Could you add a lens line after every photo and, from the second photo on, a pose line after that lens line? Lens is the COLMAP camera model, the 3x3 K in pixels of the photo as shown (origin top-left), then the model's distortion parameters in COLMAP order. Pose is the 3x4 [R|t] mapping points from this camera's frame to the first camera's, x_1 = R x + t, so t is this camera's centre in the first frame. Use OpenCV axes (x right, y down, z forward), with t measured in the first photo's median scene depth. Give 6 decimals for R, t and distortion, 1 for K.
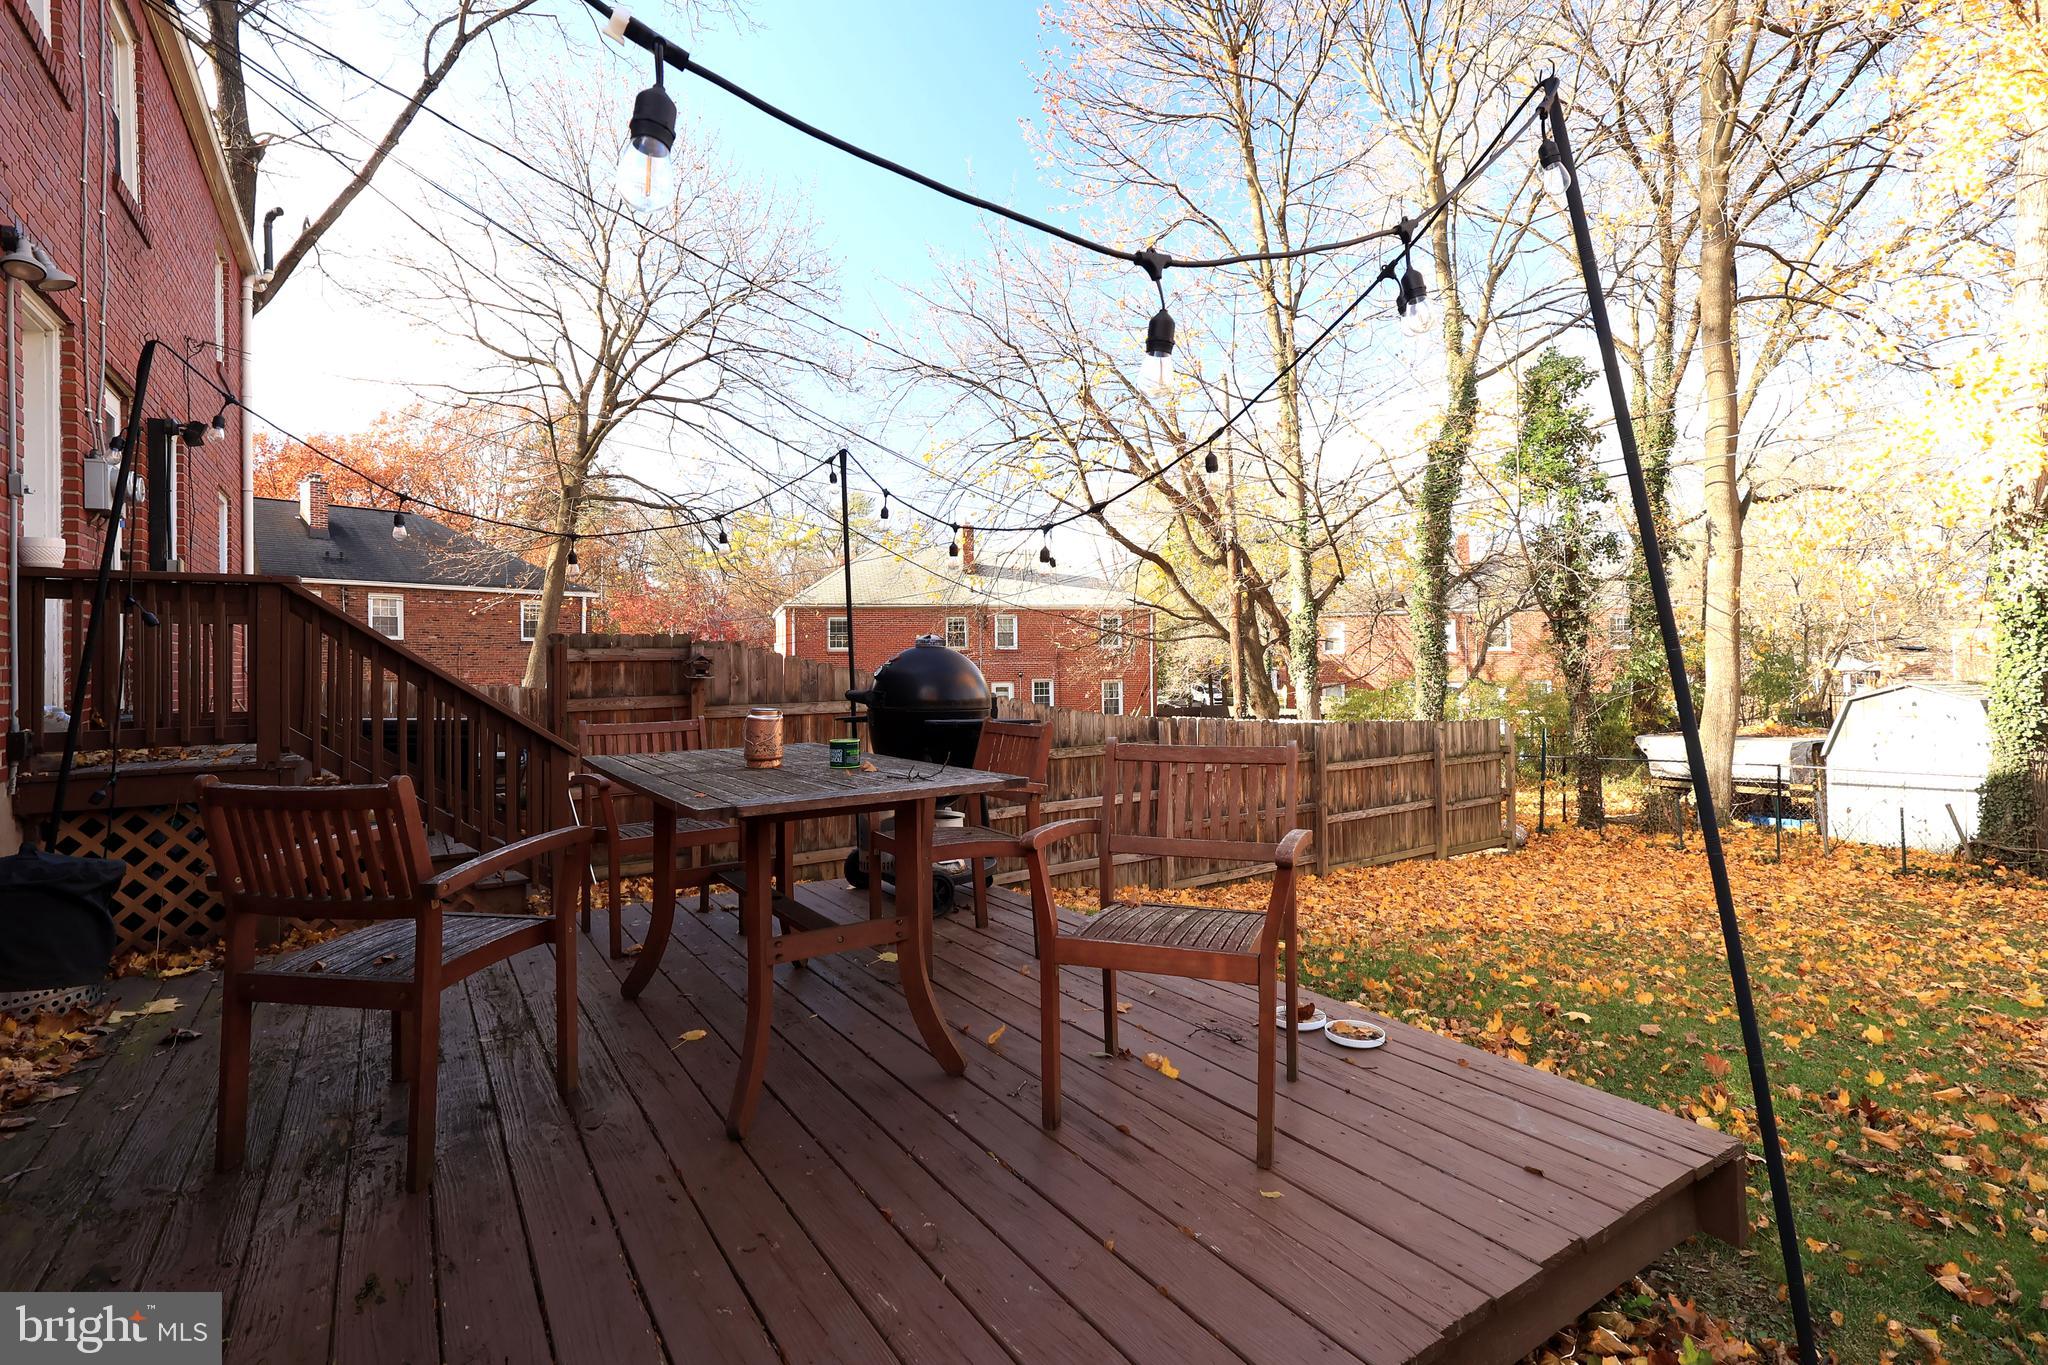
lens RADIAL K [[960.6, 0, 1023.4], [0, 960.6, 665.0], [0, 0, 1]] dist [0.001507, -0.000239]
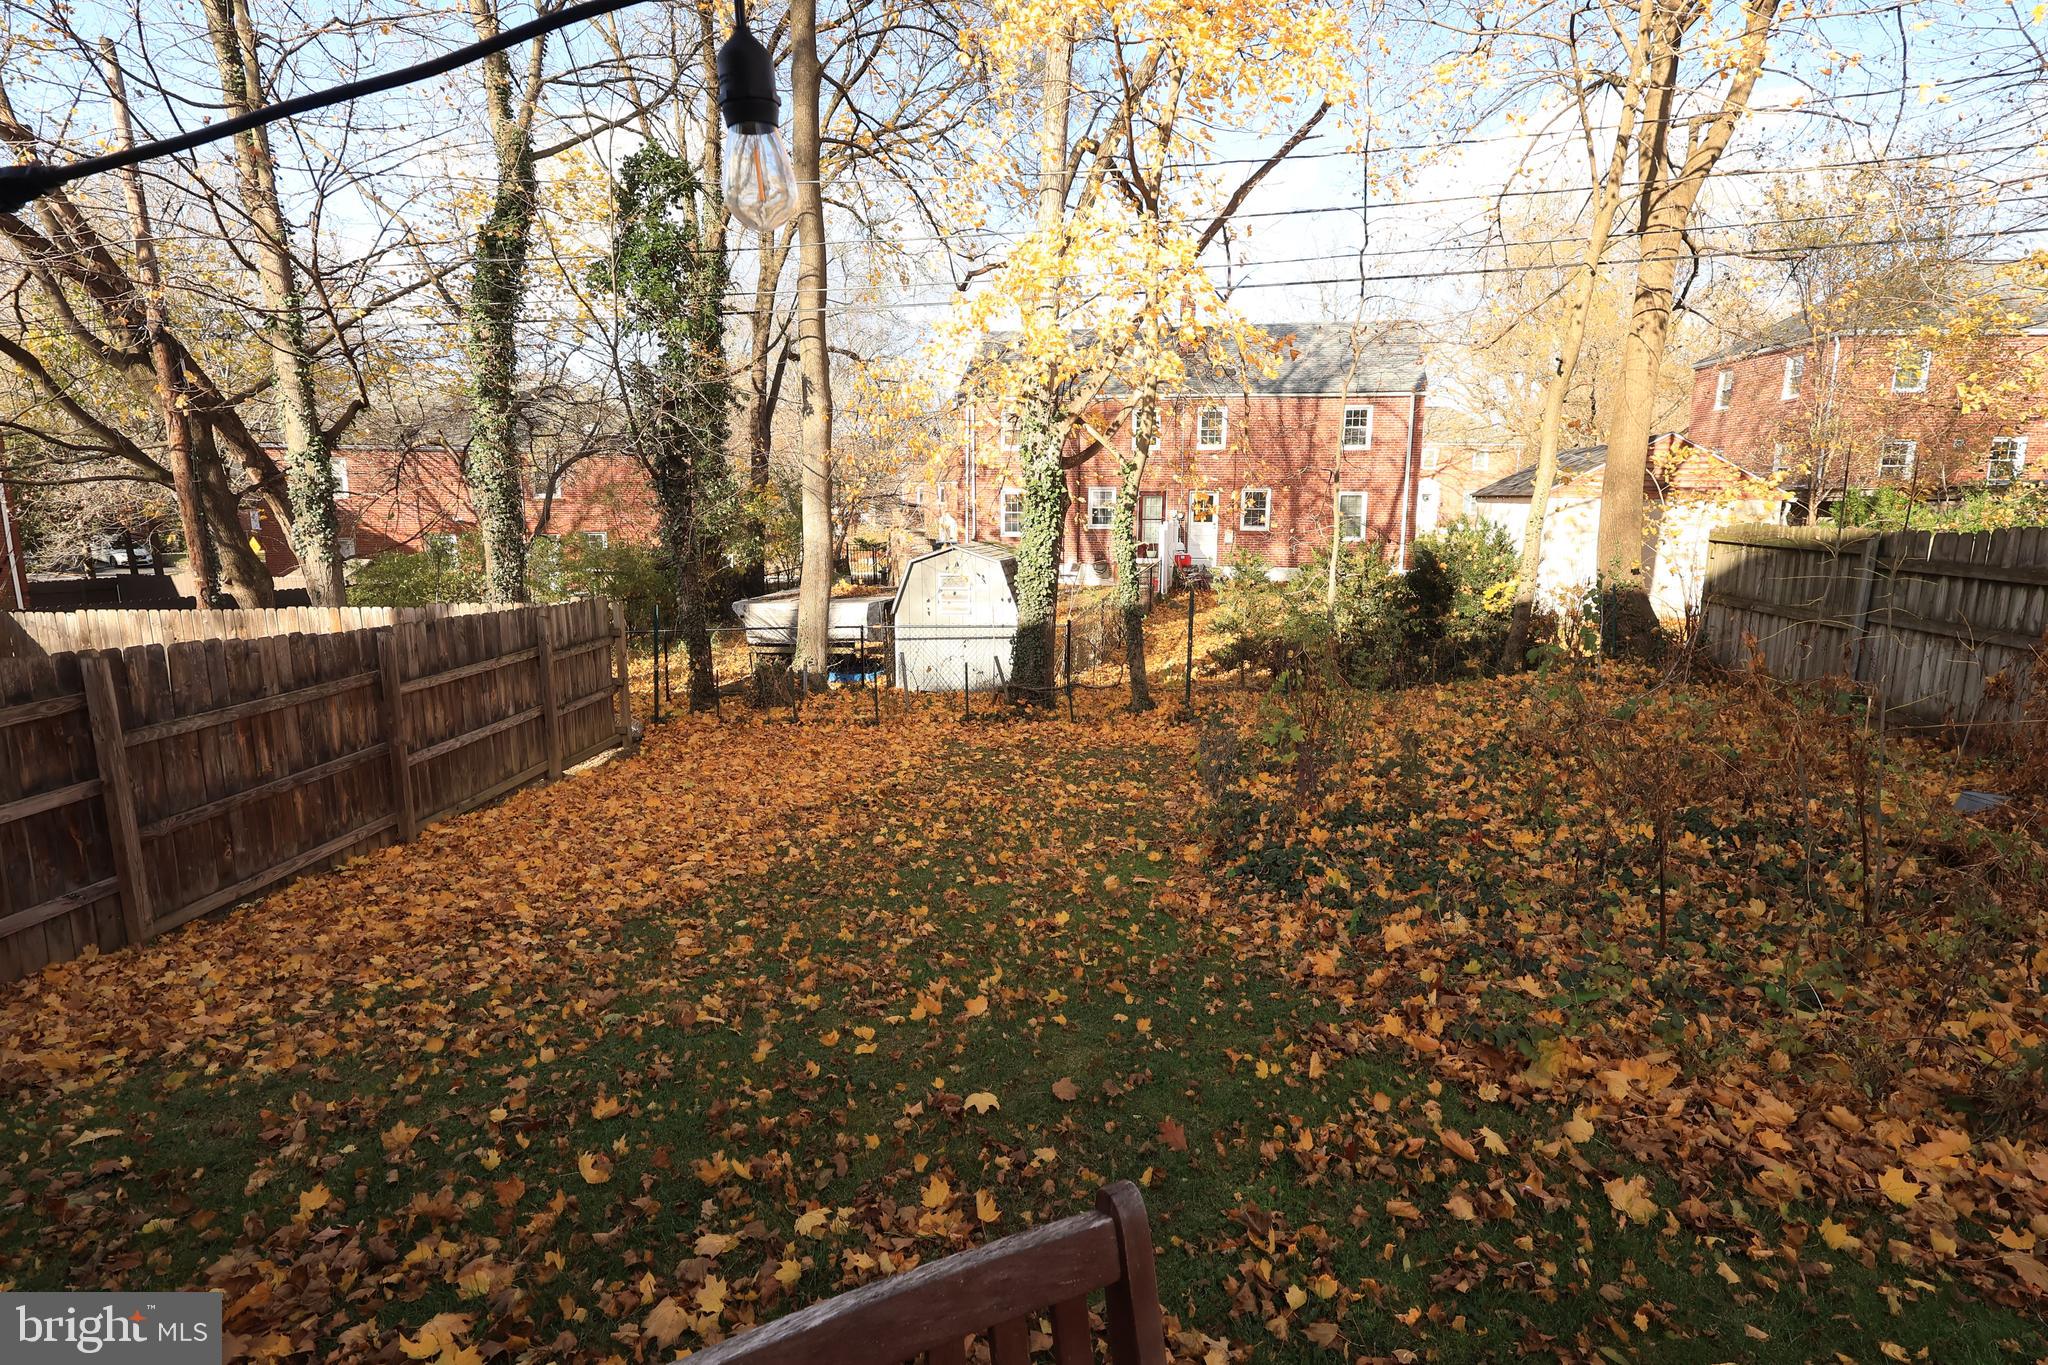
lens RADIAL K [[1042.6, 0, 1024.0], [0, 1042.6, 682.5], [0, 0, 1]] dist [-0.000138, 0.000932]
pose [[0.618125, -0.126501, 0.775835, 0.005541], [-0.006085, 0.986167, 0.165644, -0.017735], [-0.786057, -0.107110, 0.608804, 0.119629]]
